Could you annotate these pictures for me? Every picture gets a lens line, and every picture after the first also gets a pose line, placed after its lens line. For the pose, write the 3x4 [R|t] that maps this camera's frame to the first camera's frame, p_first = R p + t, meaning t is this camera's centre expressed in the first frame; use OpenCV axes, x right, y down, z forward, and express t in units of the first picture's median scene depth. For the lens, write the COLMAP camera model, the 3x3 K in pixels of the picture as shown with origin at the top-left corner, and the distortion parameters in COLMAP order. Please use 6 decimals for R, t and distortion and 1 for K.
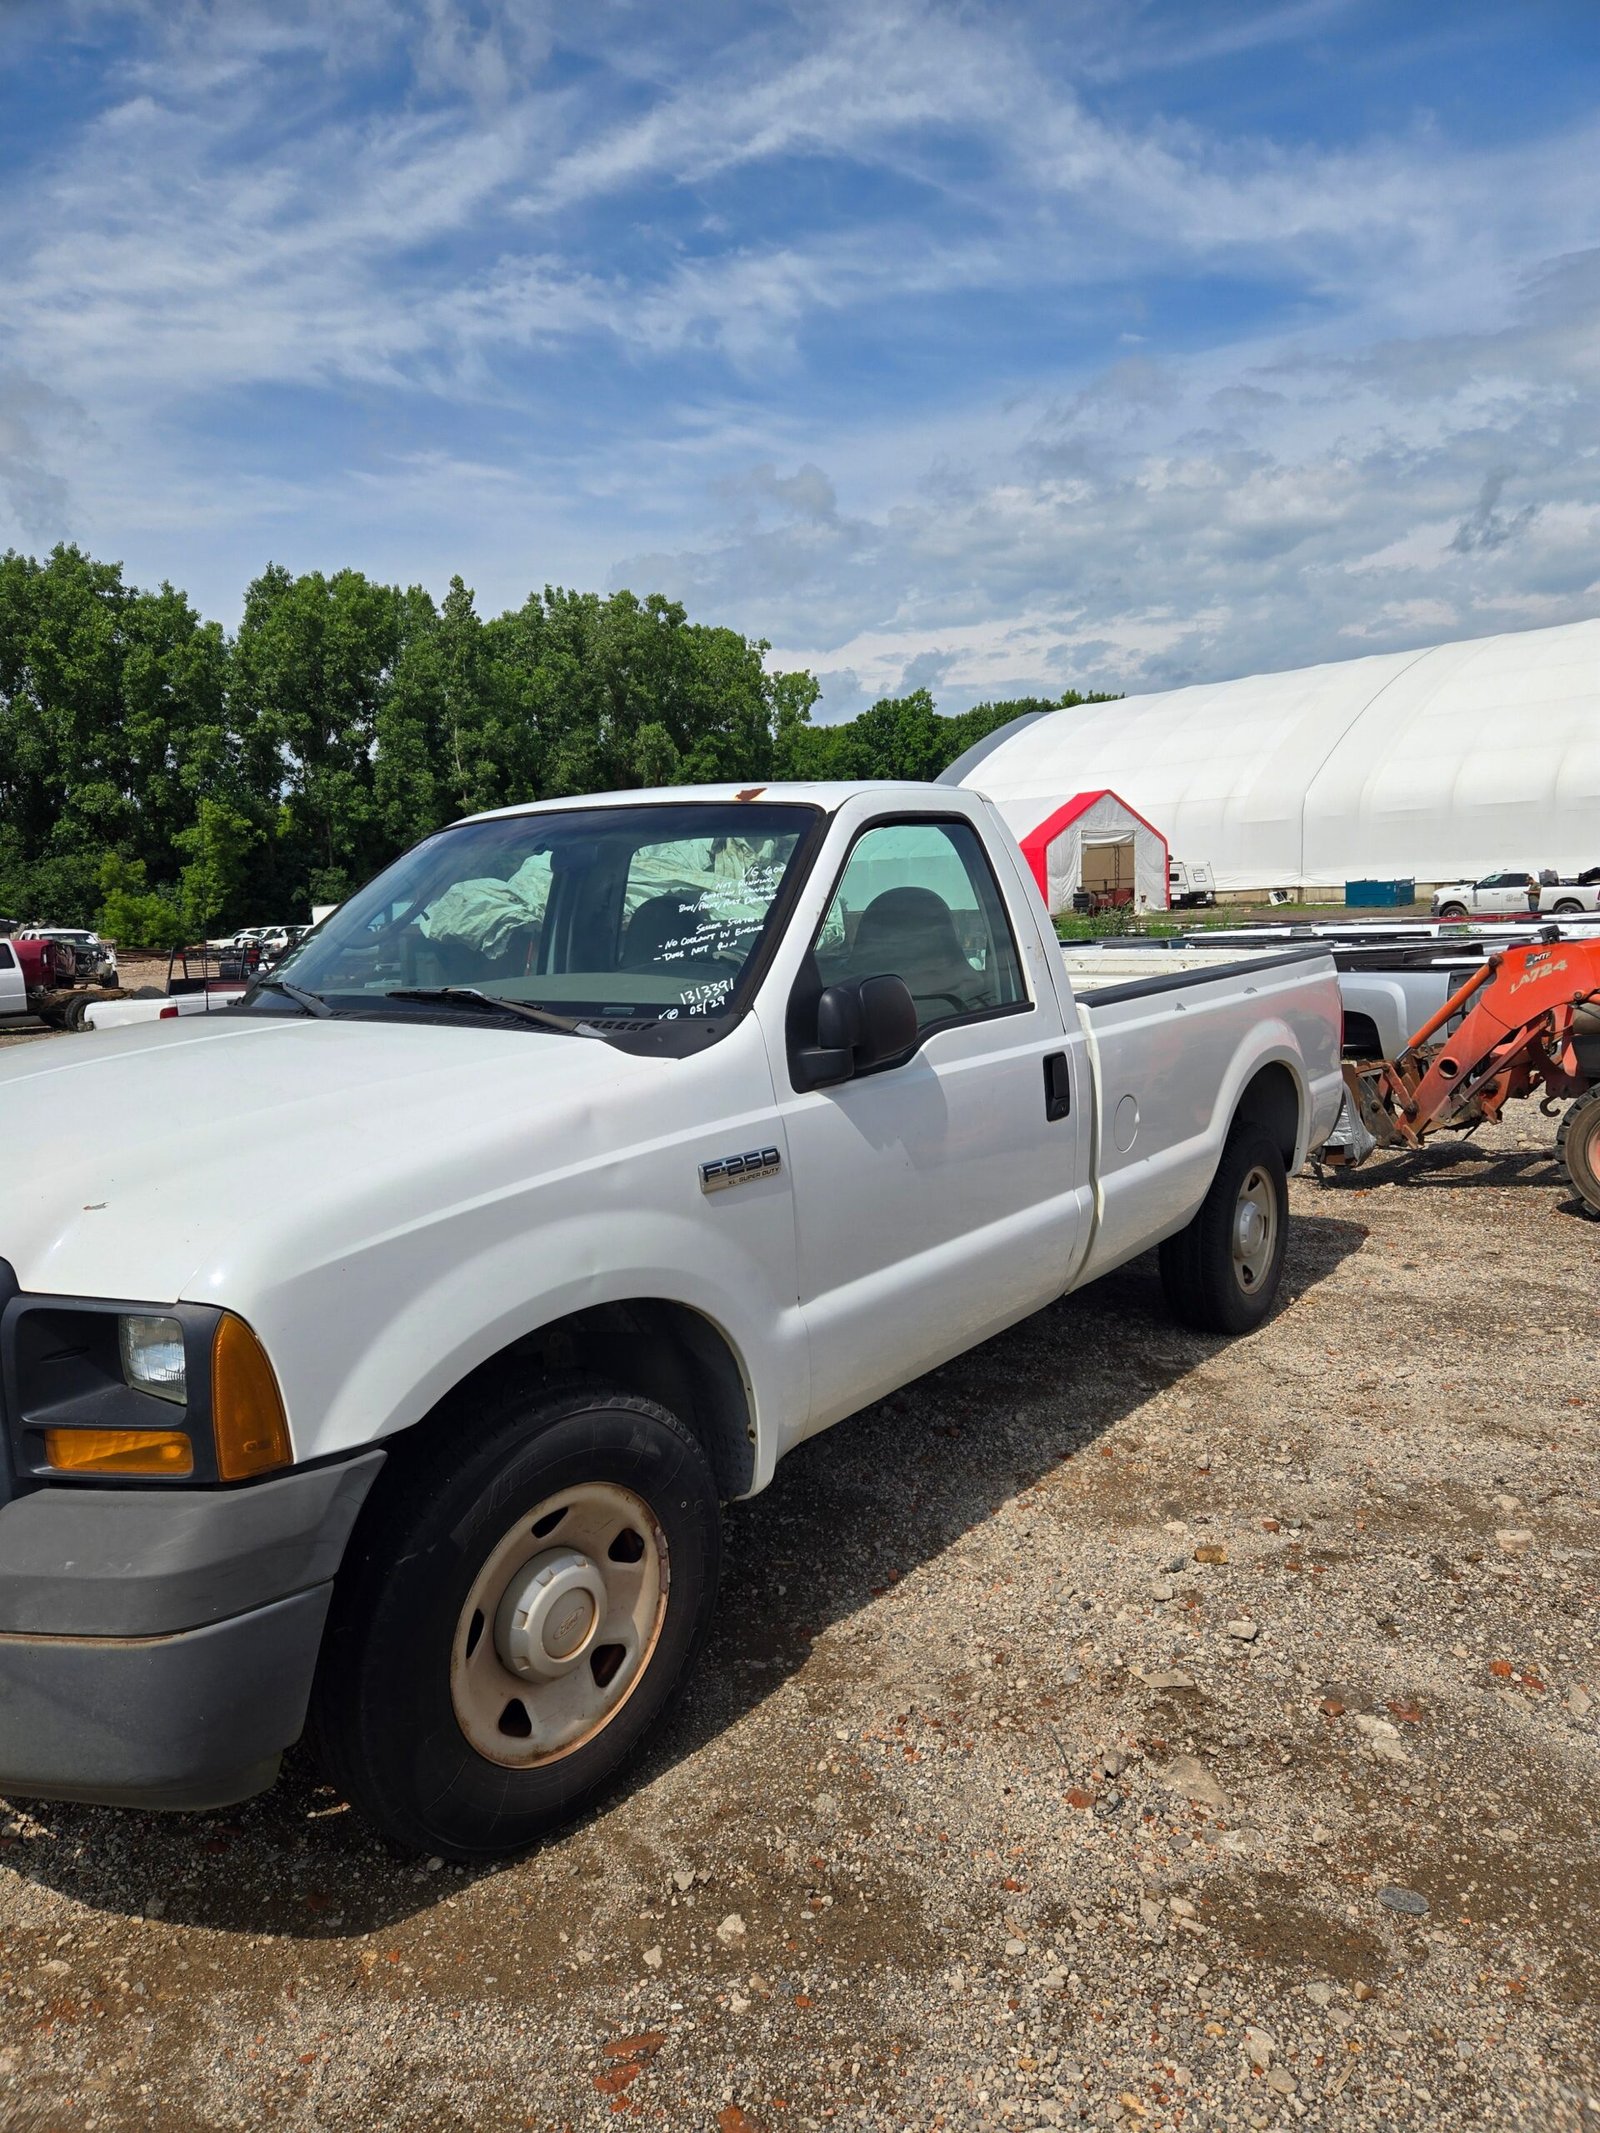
lens RADIAL K [[1422.8, 0, 808.2], [0, 1422.8, 1075.1], [0, 0, 1]] dist [0.089223, -0.074305]
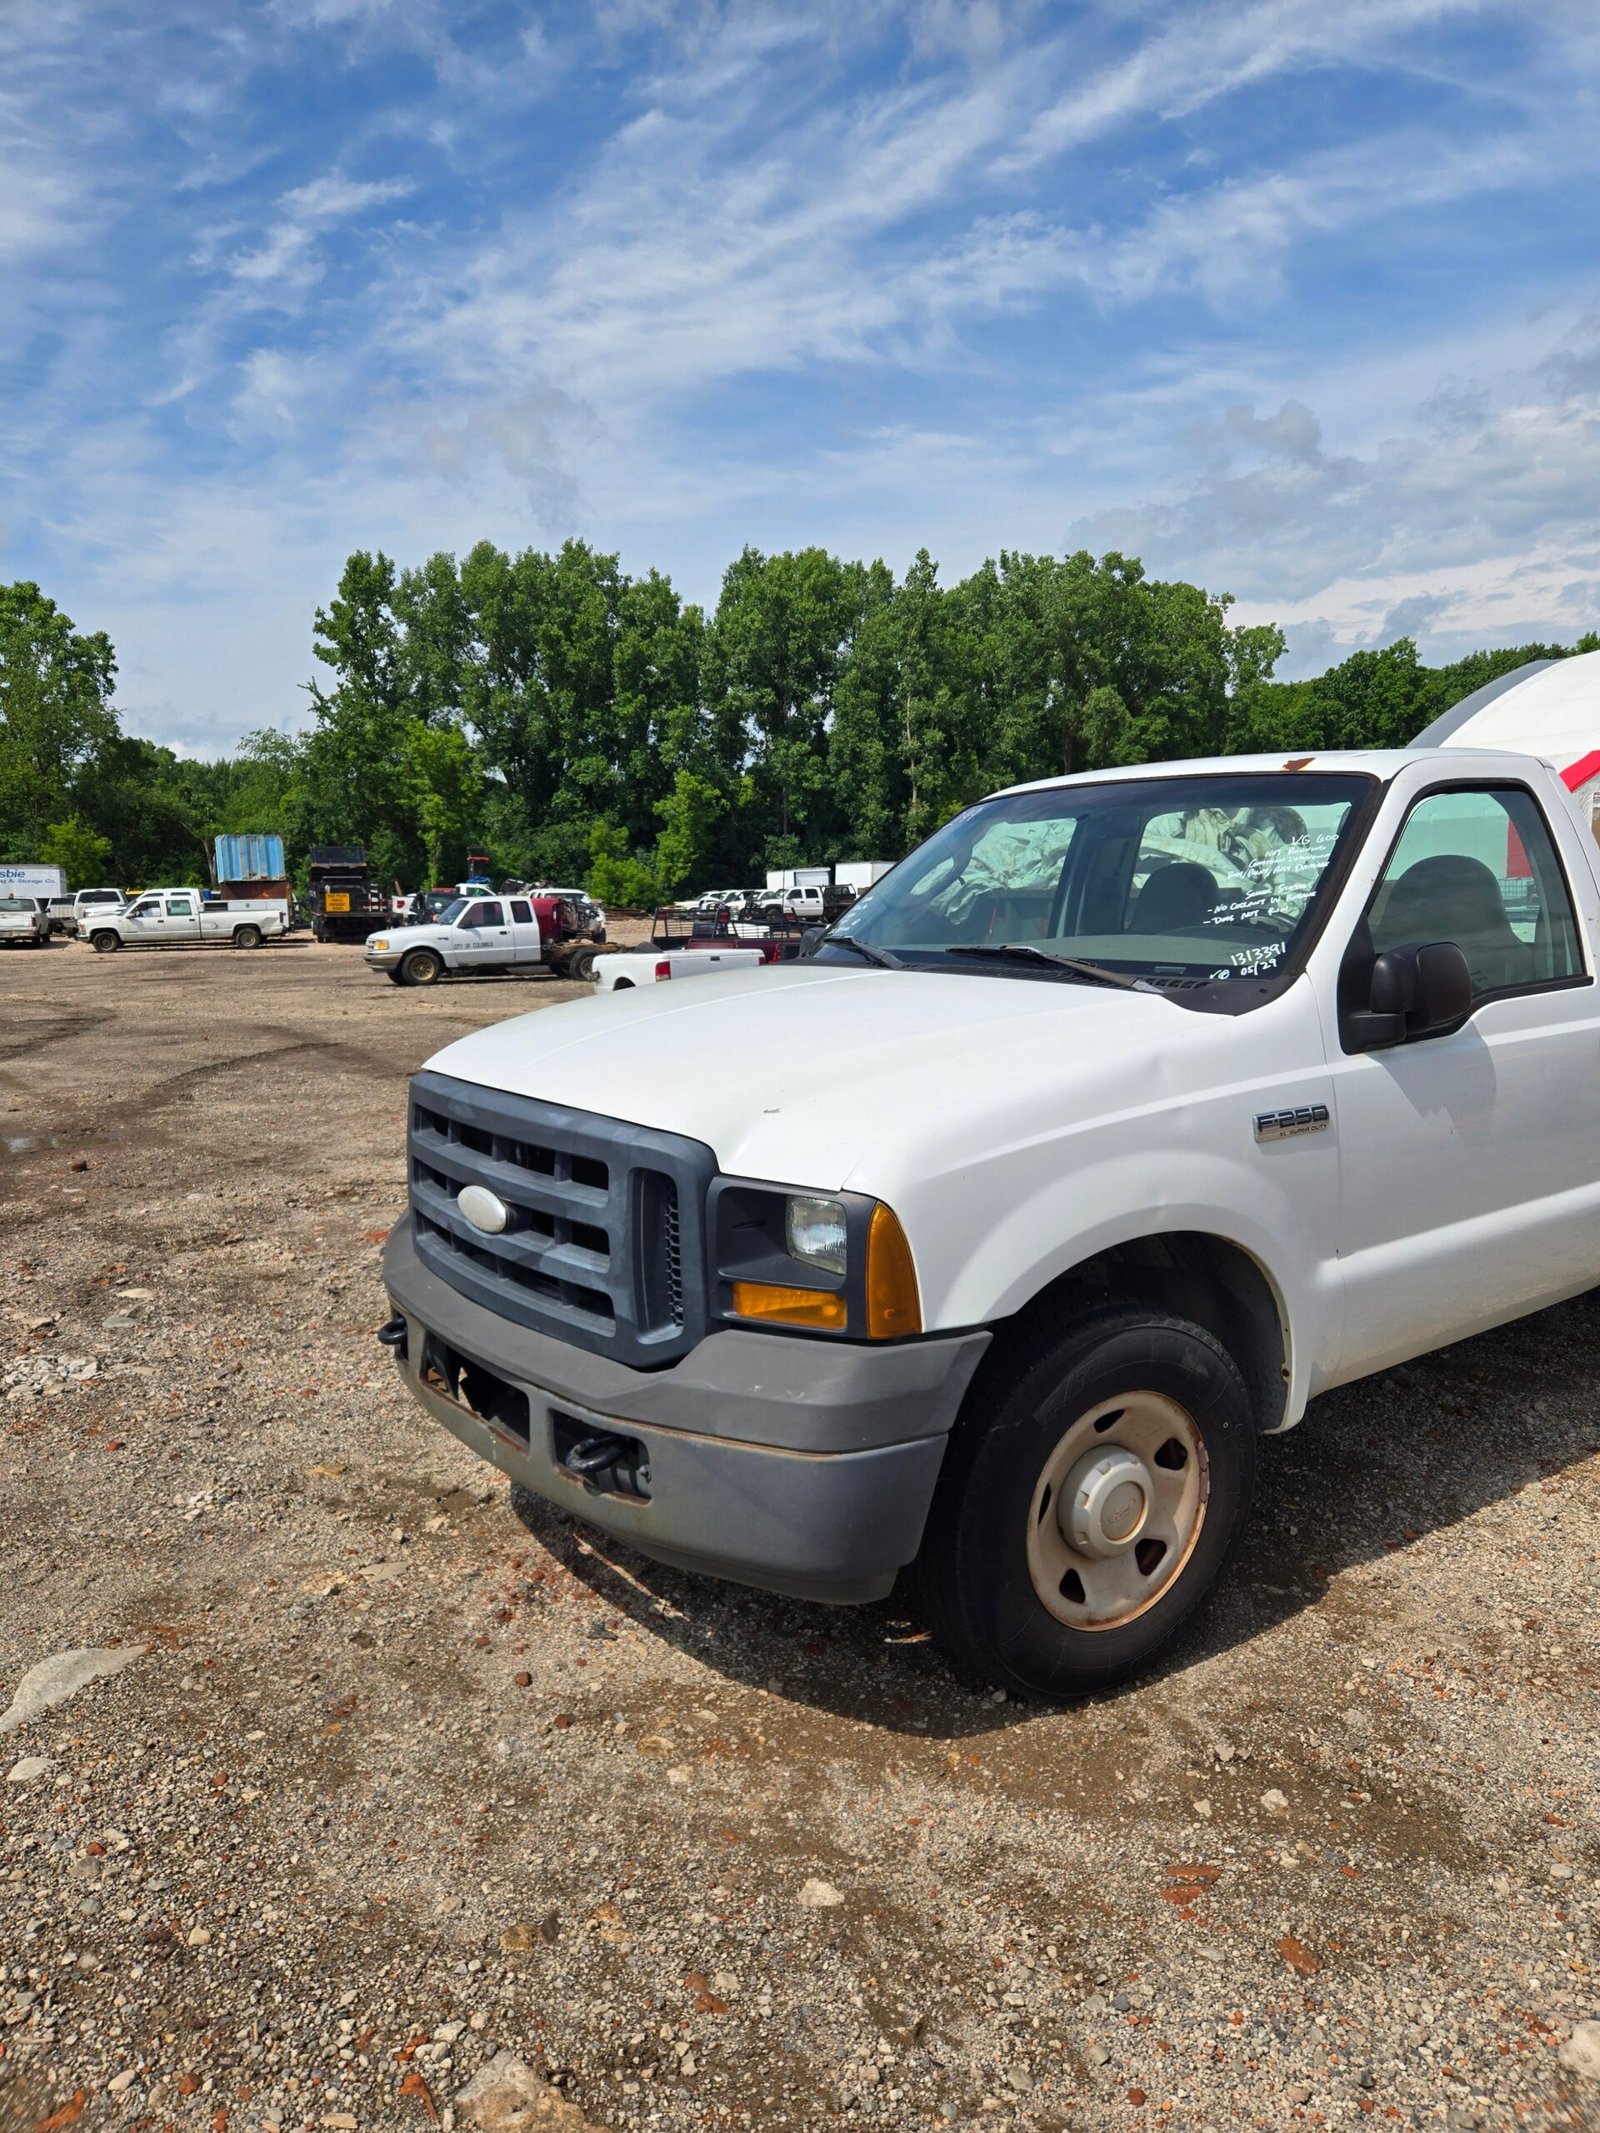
lens RADIAL K [[1430.5, 0, 805.7], [0, 1430.5, 1072.9], [0, 0, 1]] dist [0.077793, -0.063790]
pose [[0.955434, 0.054236, -0.290181, -0.040940], [-0.048286, 0.998451, 0.027630, 0.008458], [0.291230, -0.012387, 0.956573, -0.063747]]
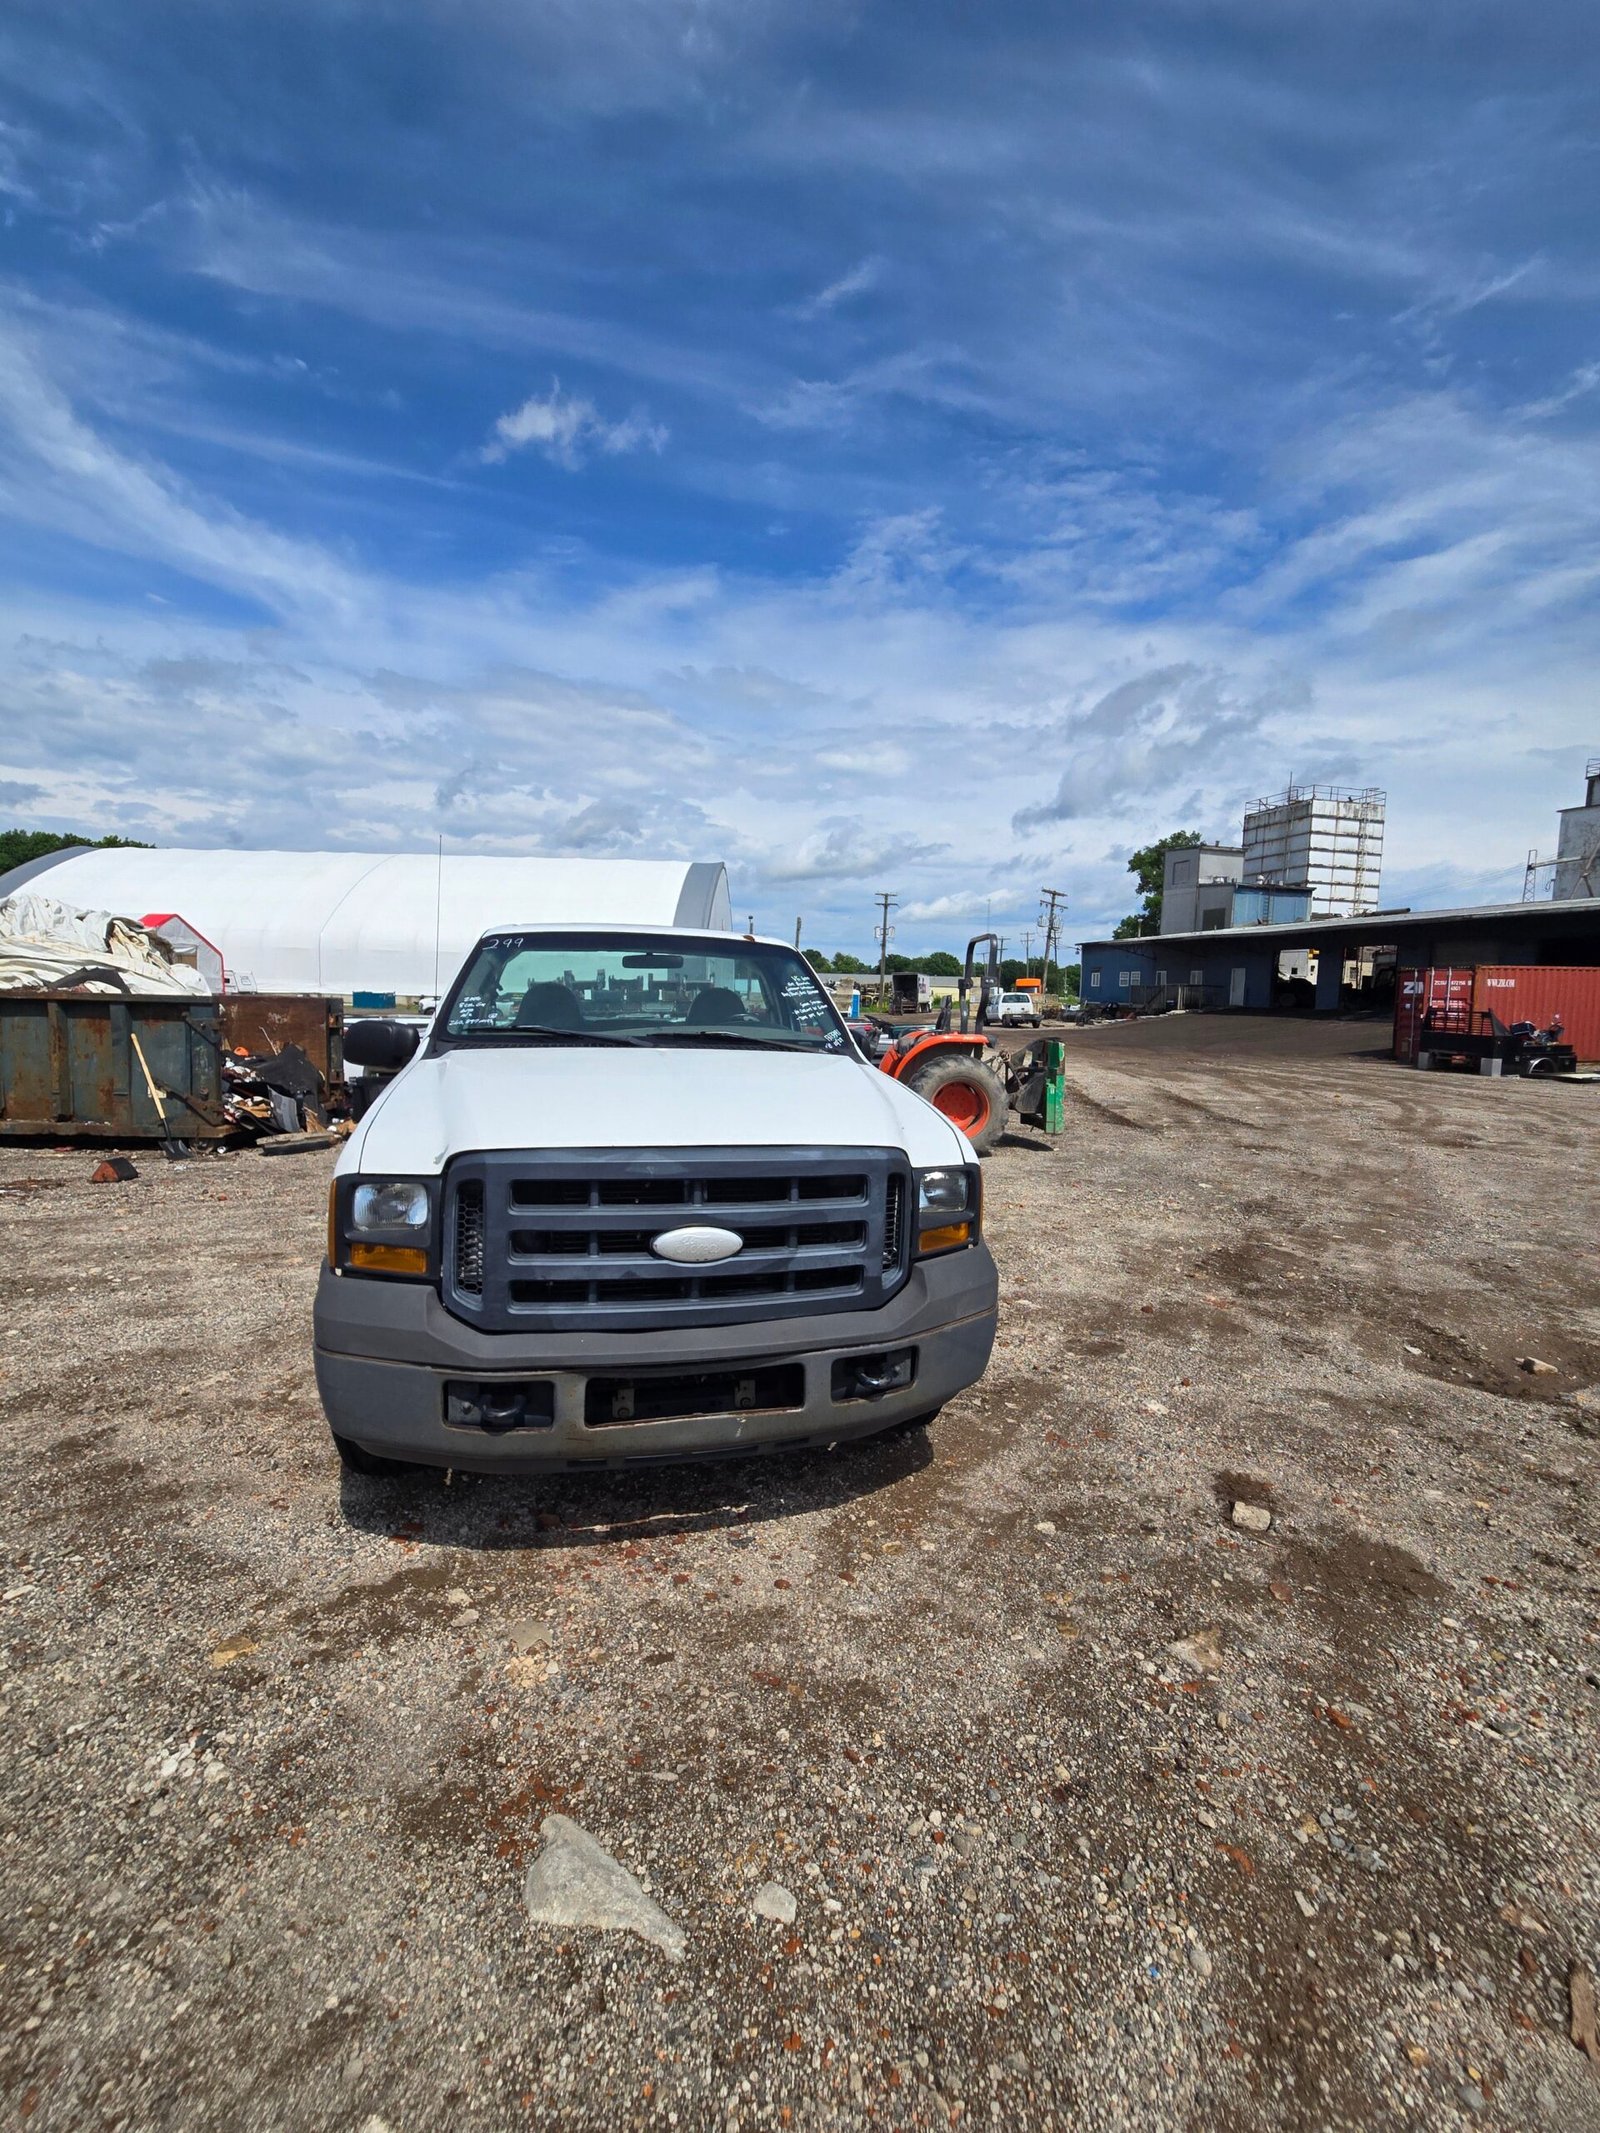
lens RADIAL K [[872.6, 0, 797.0], [0, 872.6, 1072.3], [0, 0, 1]] dist [-0.000319, -0.000493]
pose [[0.639873, -0.012841, 0.768374, -0.579969], [0.048049, 0.998573, -0.023326, 0.012685], [-0.766977, 0.051845, 0.639576, 0.117906]]
